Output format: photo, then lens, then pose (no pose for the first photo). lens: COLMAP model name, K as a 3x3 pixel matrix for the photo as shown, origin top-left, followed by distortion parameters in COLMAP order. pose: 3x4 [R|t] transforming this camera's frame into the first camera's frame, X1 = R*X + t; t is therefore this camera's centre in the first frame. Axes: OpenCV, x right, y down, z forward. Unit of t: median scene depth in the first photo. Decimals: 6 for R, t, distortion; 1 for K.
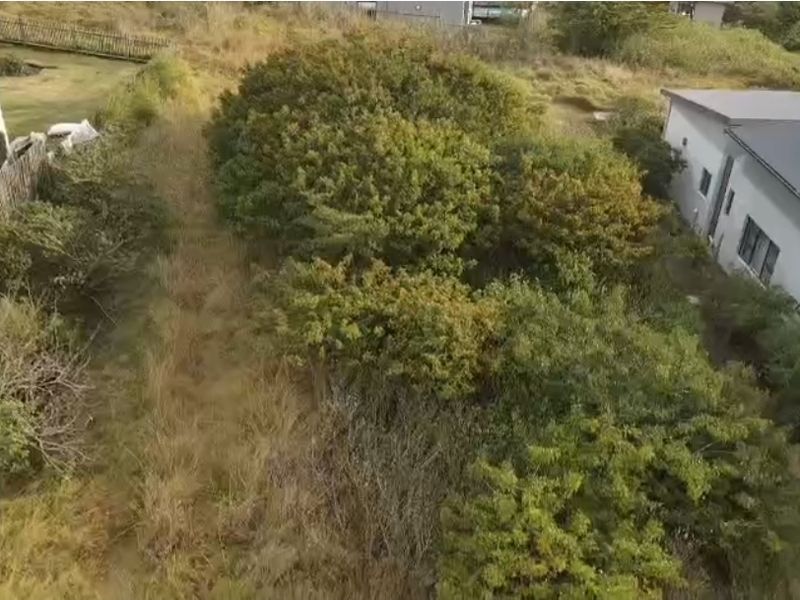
lens RADIAL K [[780.4, 0, 380.2], [0, 780.4, 306.1], [0, 0, 1]] dist [0.222665, -0.497895]
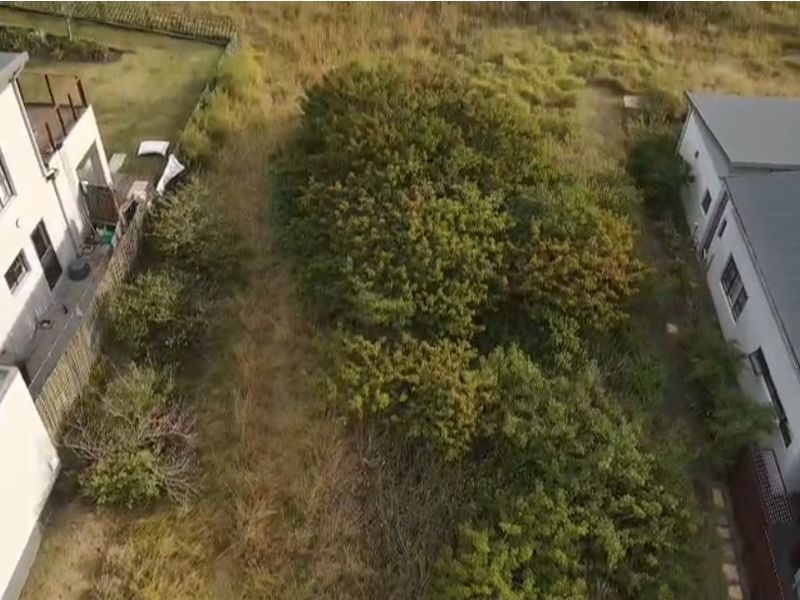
lens RADIAL K [[780.4, 0, 380.2], [0, 780.4, 306.1], [0, 0, 1]] dist [0.222665, -0.497895]
pose [[0.997573, 0.042937, -0.054817, 0.022528], [-0.030514, 0.977197, 0.210133, -0.372602], [0.062590, -0.207950, 0.976135, -0.259328]]
